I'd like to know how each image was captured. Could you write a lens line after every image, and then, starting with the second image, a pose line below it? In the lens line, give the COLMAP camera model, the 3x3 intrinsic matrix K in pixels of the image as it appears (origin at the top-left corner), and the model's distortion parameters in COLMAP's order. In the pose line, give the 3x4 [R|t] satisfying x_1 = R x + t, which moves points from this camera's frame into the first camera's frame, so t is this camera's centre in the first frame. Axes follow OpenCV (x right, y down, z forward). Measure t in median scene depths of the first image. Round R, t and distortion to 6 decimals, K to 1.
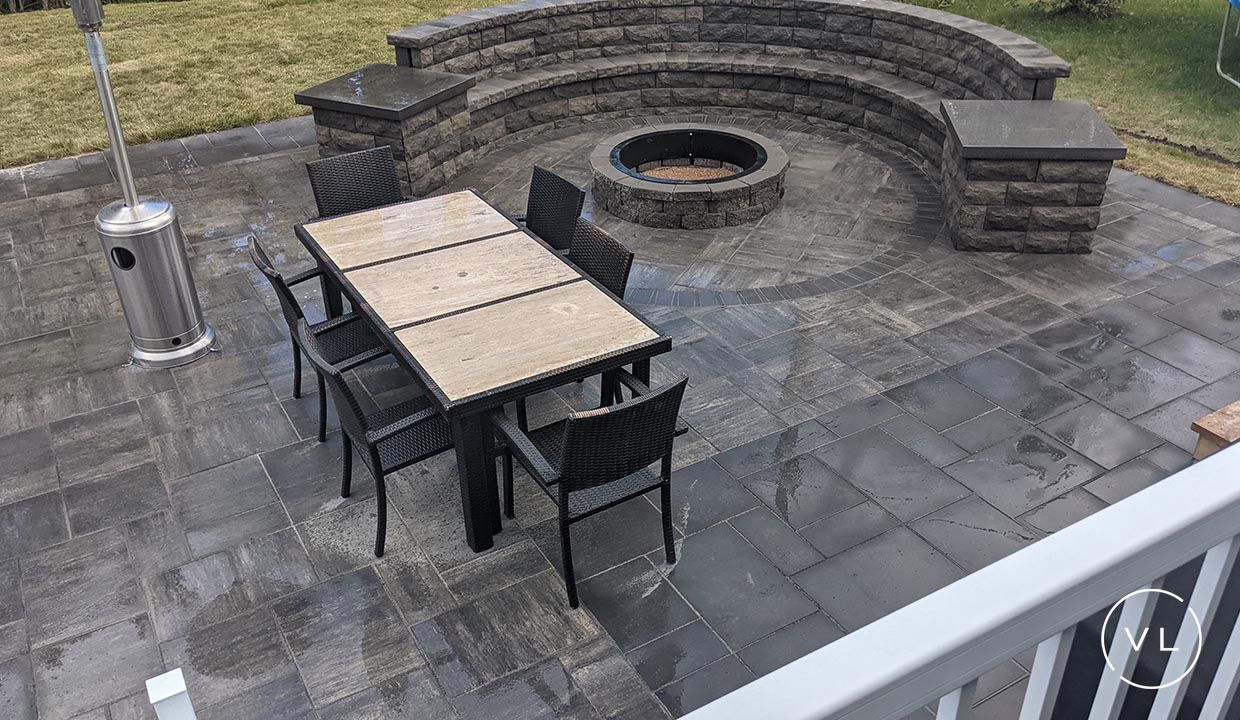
lens RADIAL K [[1032.7, 0, 595.6], [0, 1032.7, 359.9], [0, 0, 1]] dist [0.059100, -0.105746]
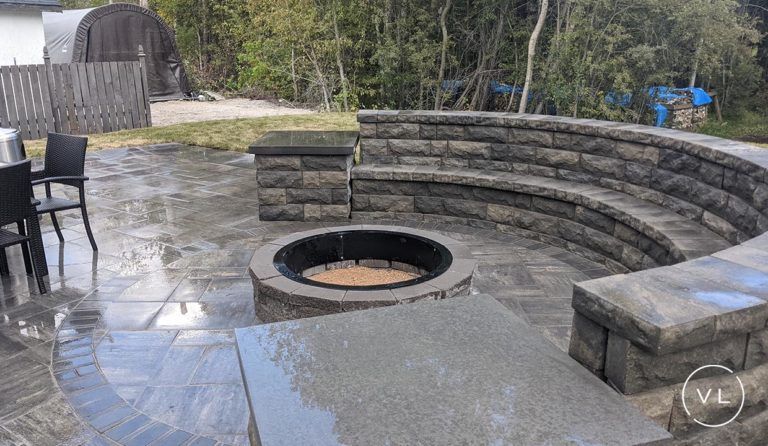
lens RADIAL K [[639.6, 0, 368.9], [0, 639.6, 222.9], [0, 0, 1]] dist [0.059100, -0.105746]
pose [[0.403120, 0.270918, -0.874127, 0.475212], [-0.462115, 0.884713, 0.061086, -0.216350], [0.789901, 0.379323, 0.481841, 0.604945]]
